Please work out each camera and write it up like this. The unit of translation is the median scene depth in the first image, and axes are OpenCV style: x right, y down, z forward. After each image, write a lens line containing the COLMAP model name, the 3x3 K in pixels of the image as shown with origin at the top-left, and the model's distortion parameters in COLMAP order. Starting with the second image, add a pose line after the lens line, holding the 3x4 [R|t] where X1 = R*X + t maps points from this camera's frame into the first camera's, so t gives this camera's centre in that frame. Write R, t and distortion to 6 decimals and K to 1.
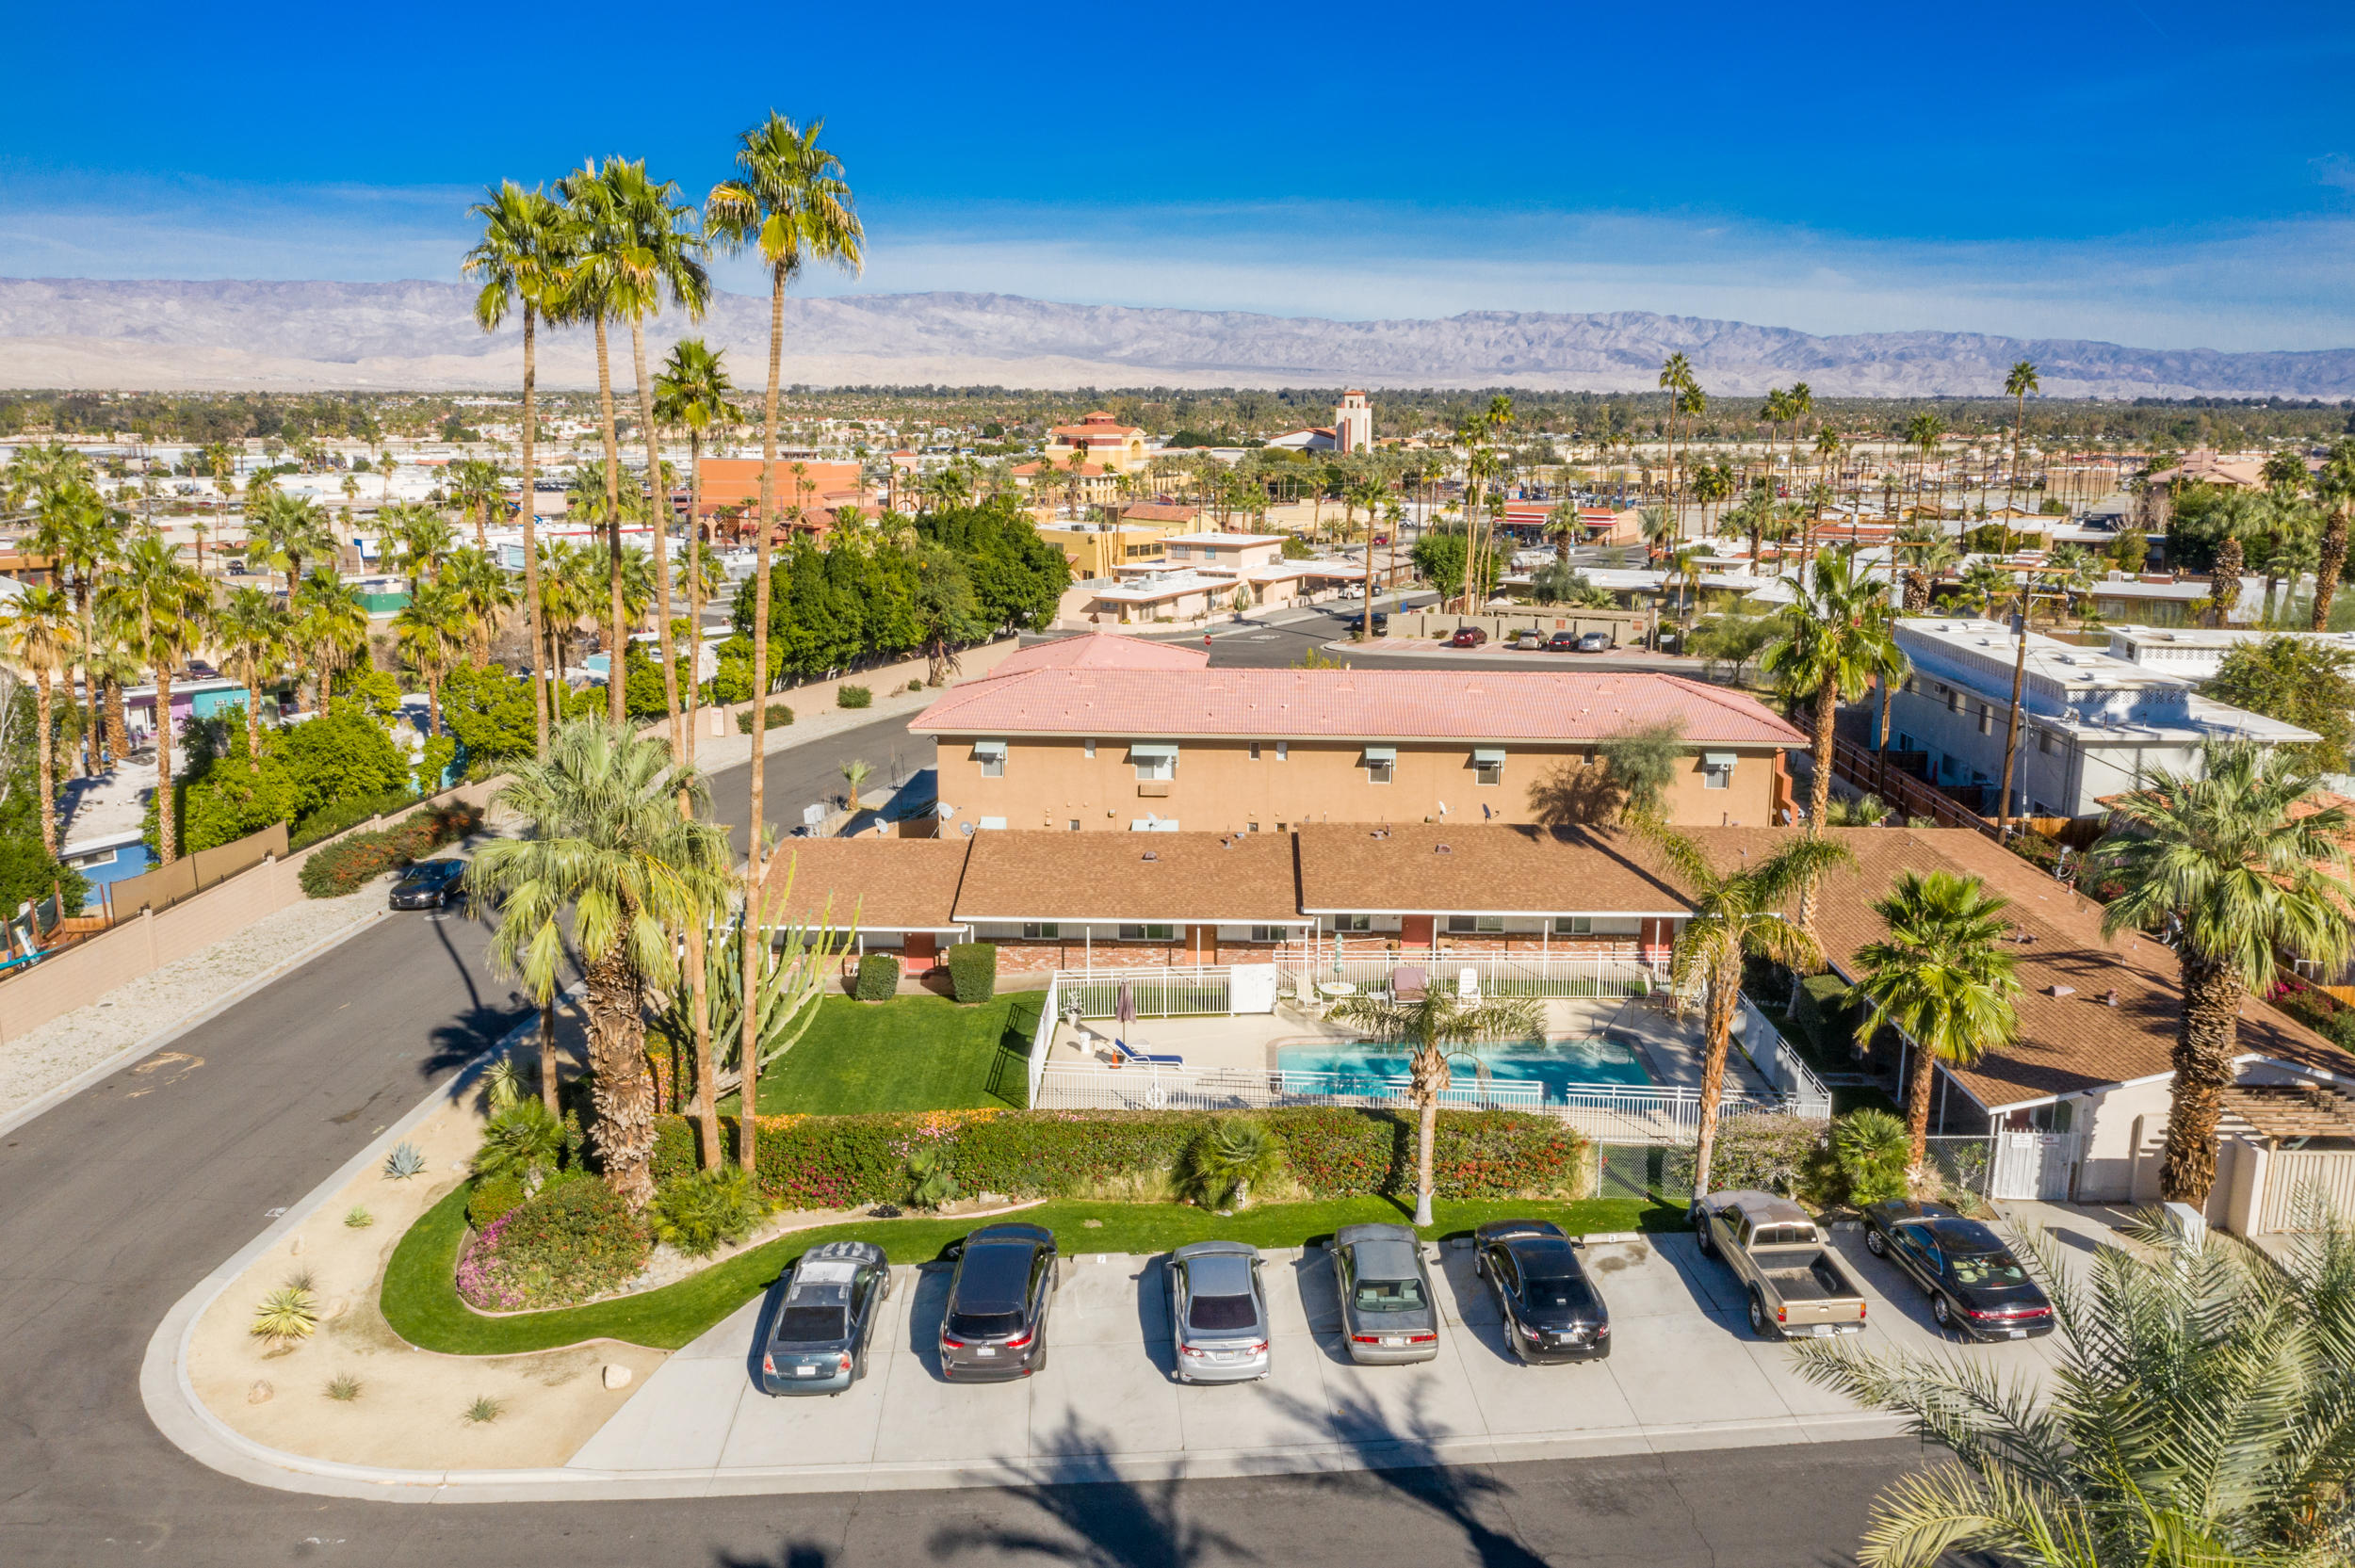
lens RADIAL K [[1857.6, 0, 1180.5], [0, 1857.6, 781.7], [0, 0, 1]] dist [-0.013217, -0.000782]
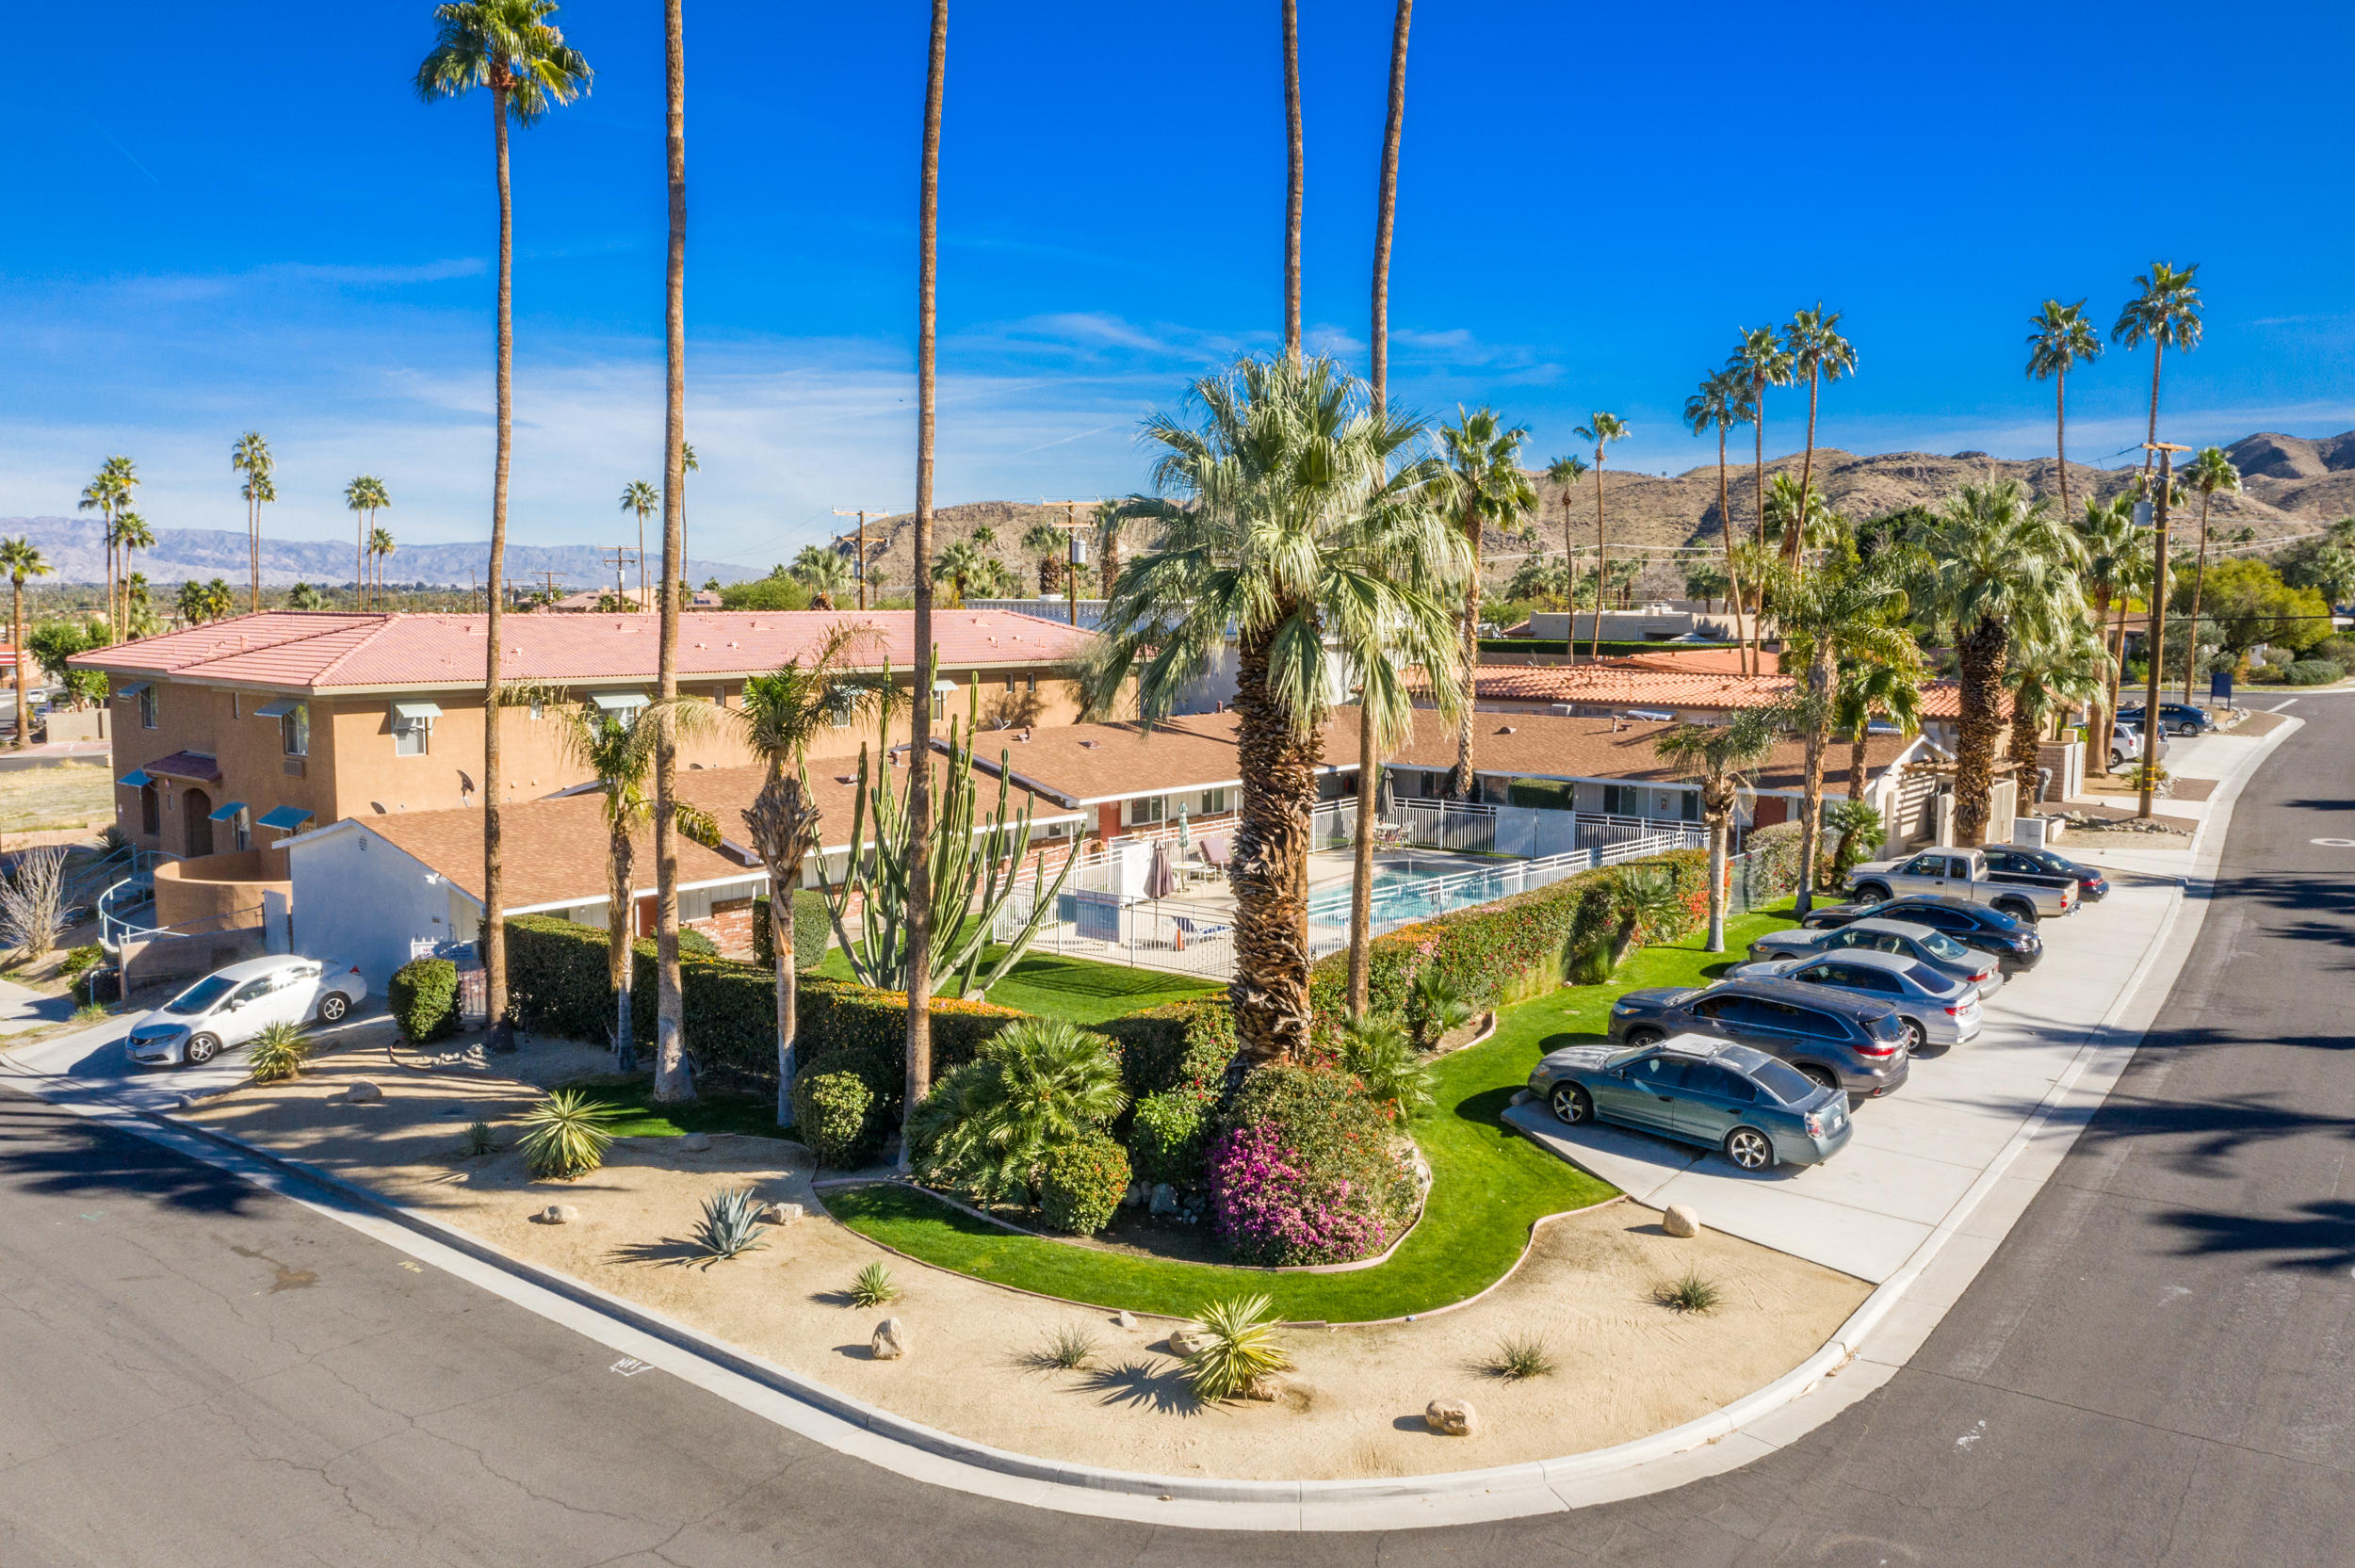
lens RADIAL K [[1857.6, 0, 1185.4], [0, 1857.6, 782.6], [0, 0, 1]] dist [-0.013217, -0.000782]
pose [[0.603651, -0.083570, 0.792857, -0.866679], [0.162122, 0.986579, -0.019445, 0.123506], [-0.780591, 0.140278, 0.609098, 0.617930]]
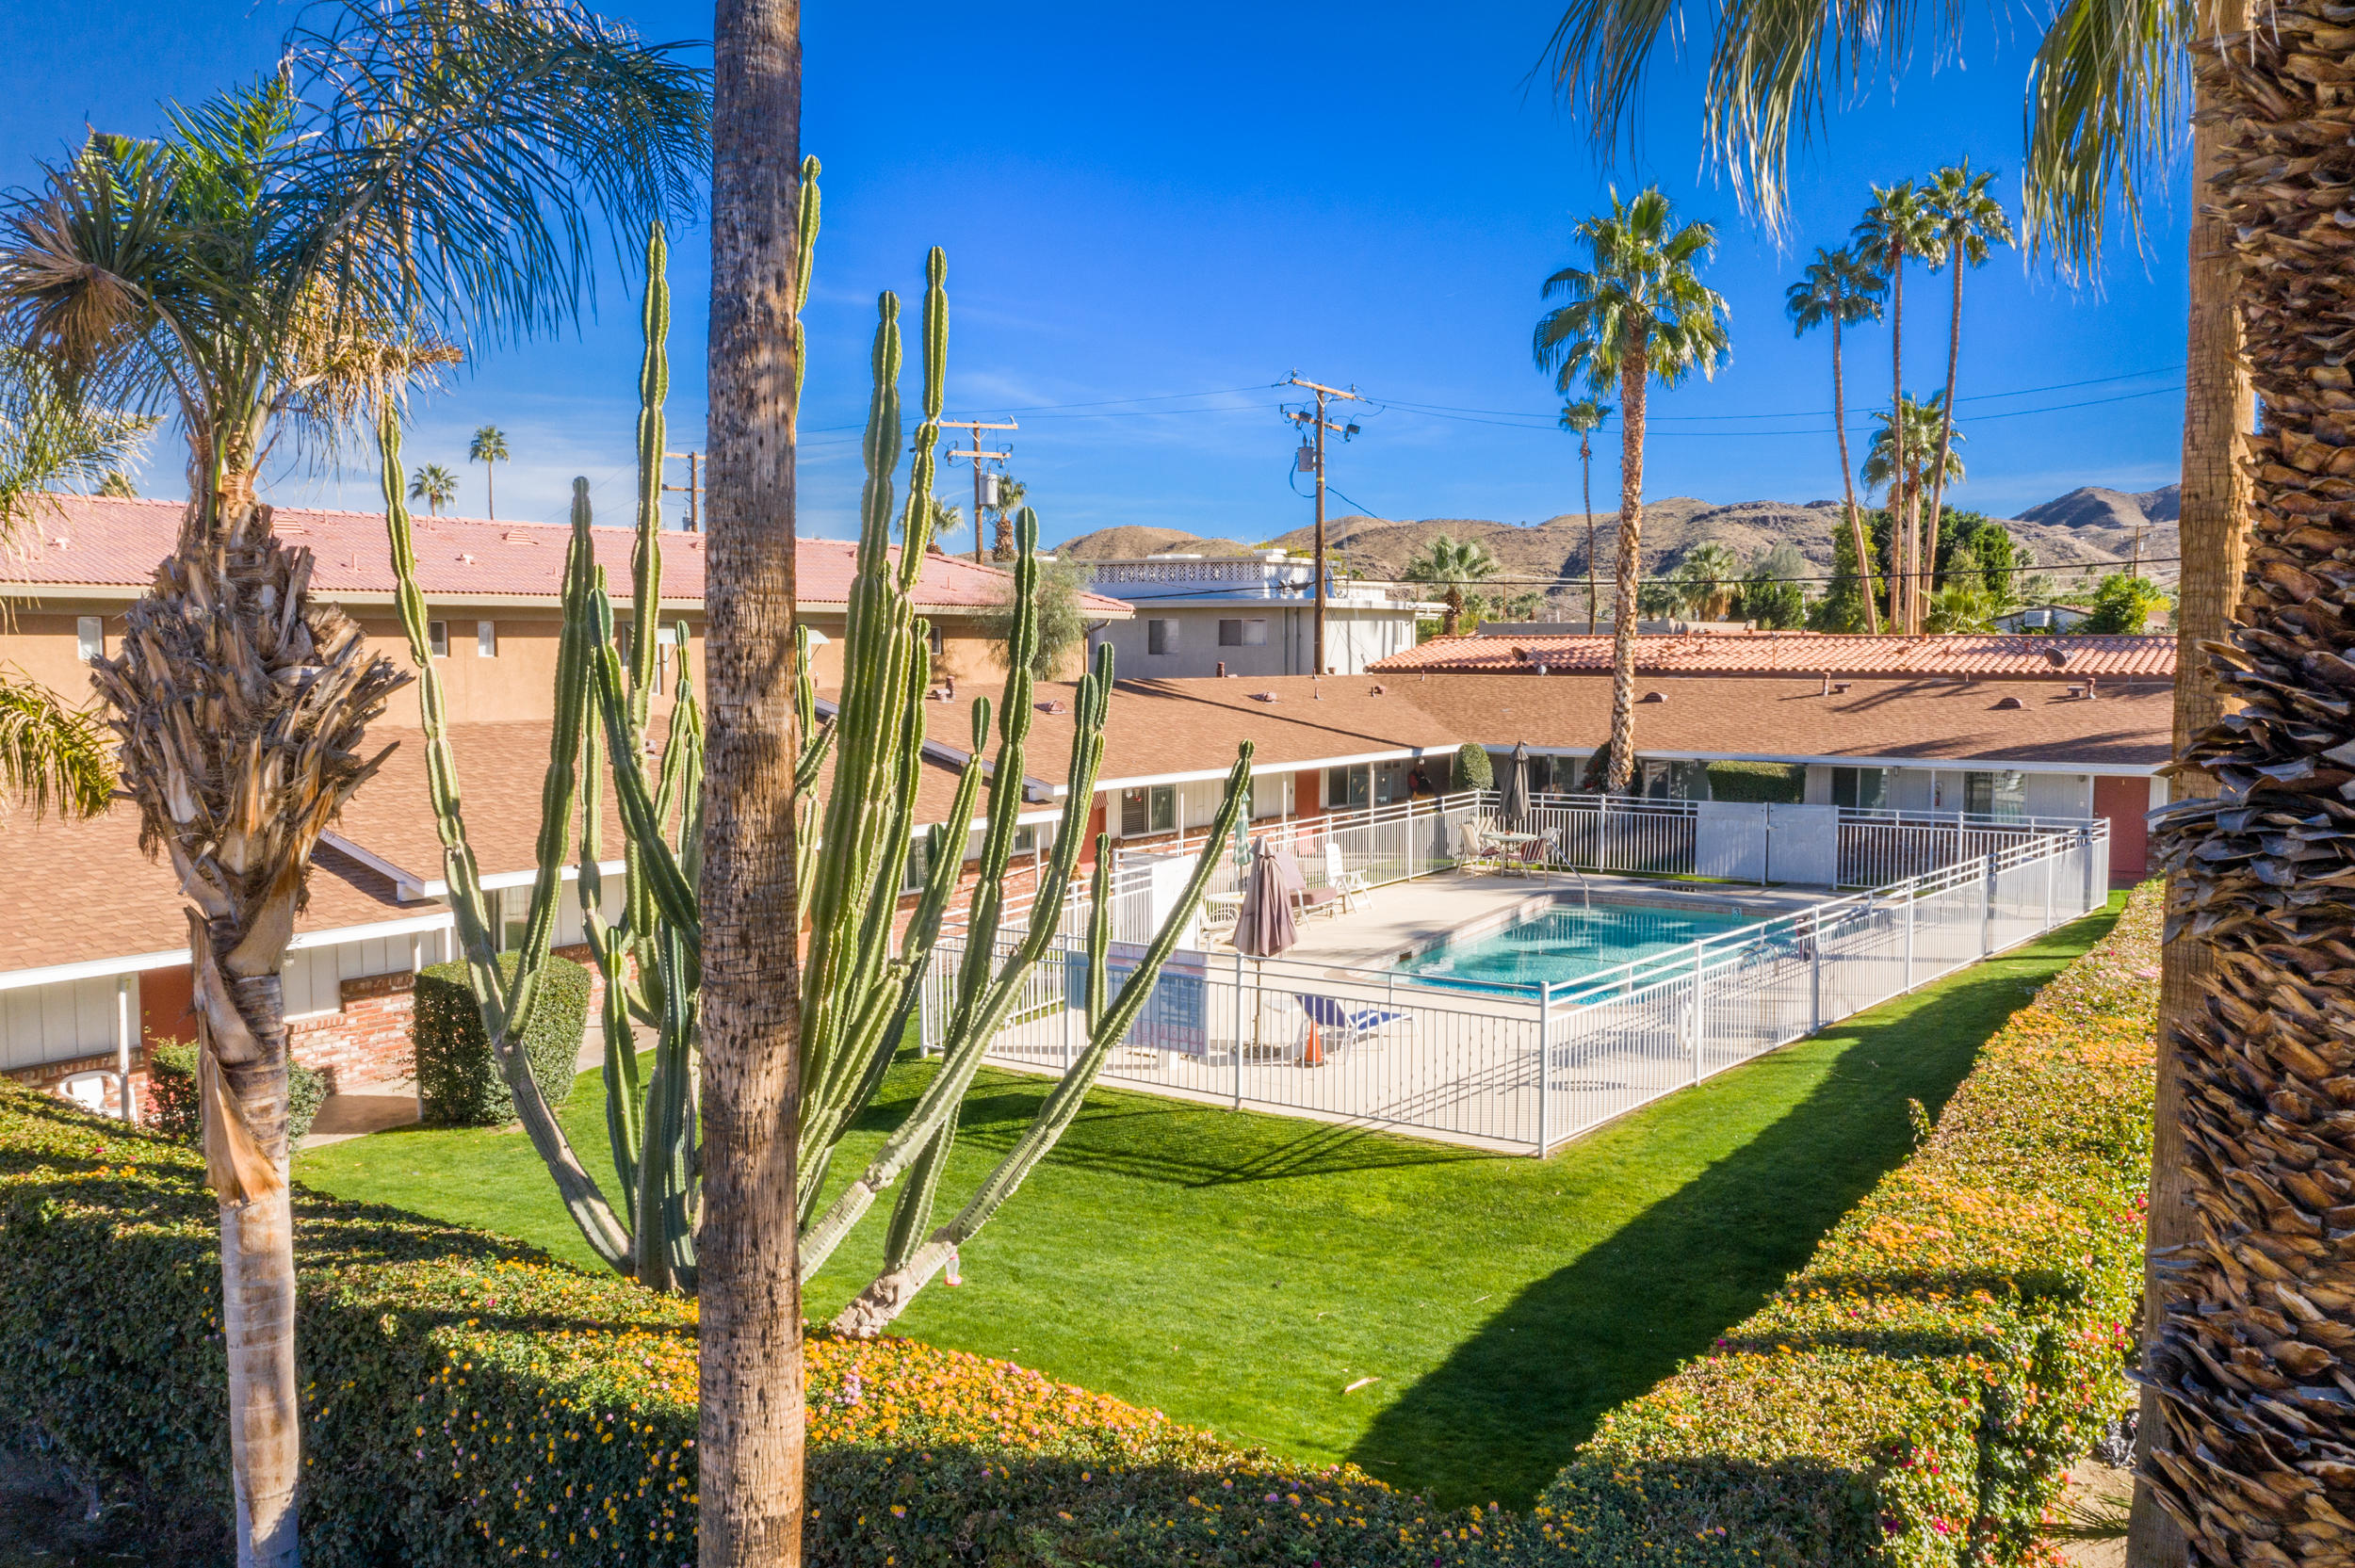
lens RADIAL K [[1857.6, 0, 1183.1], [0, 1857.6, 773.2], [0, 0, 1]] dist [-0.013217, -0.000782]
pose [[0.542033, -0.061407, 0.838110, -0.483739], [0.174764, 0.983759, -0.040947, 0.132391], [-0.821984, 0.168666, 0.543962, 1.013628]]
